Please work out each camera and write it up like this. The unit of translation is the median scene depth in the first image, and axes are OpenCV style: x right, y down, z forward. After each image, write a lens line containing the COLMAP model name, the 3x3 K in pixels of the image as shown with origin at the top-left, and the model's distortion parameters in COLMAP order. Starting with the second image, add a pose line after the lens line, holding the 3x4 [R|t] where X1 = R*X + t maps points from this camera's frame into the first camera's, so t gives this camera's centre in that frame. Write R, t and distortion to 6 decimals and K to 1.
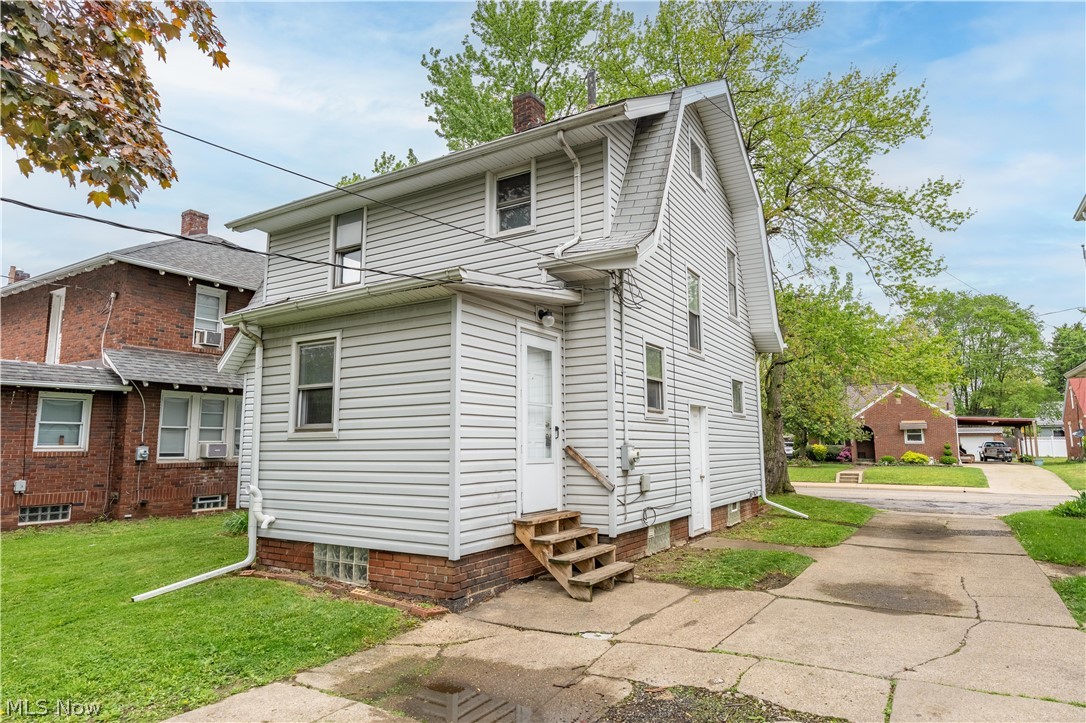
lens RADIAL K [[634.6, 0, 549.7], [0, 634.6, 363.5], [0, 0, 1]] dist [0.001546, -0.005122]
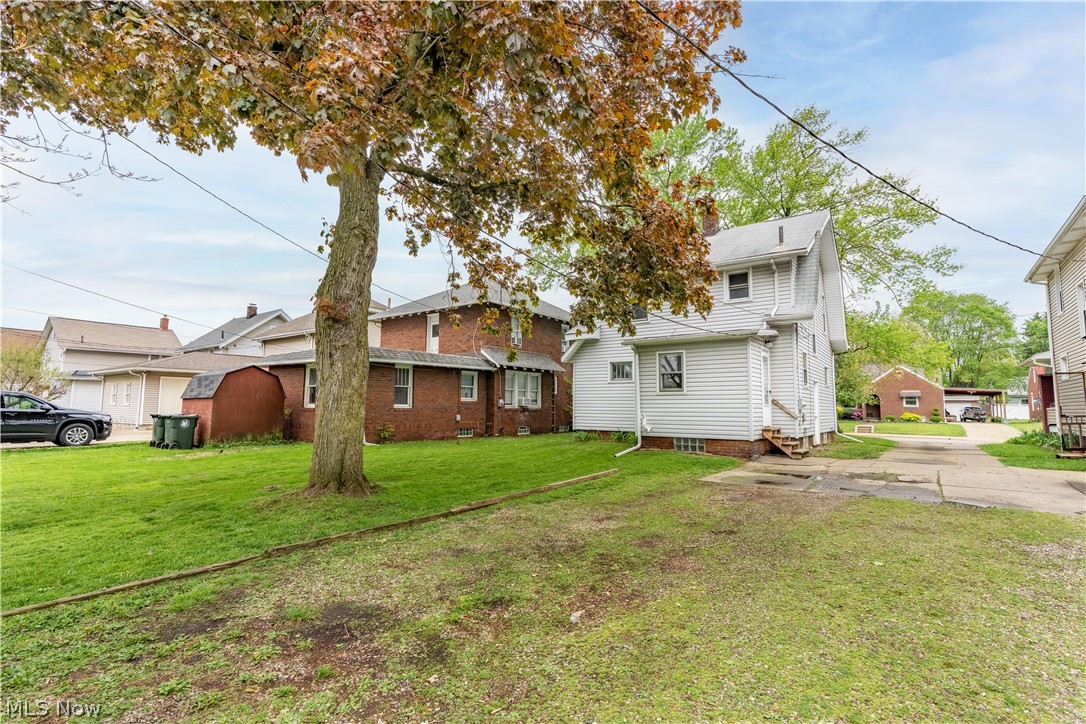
lens RADIAL K [[526.0, 0, 541.0], [0, 526.0, 361.8], [0, 0, 1]] dist [-0.000374, 0.001722]
pose [[0.997056, 0.005992, -0.076436, -0.311490], [-0.002871, 0.999160, 0.040872, -0.037119], [0.076617, -0.040532, 0.996236, -0.440377]]
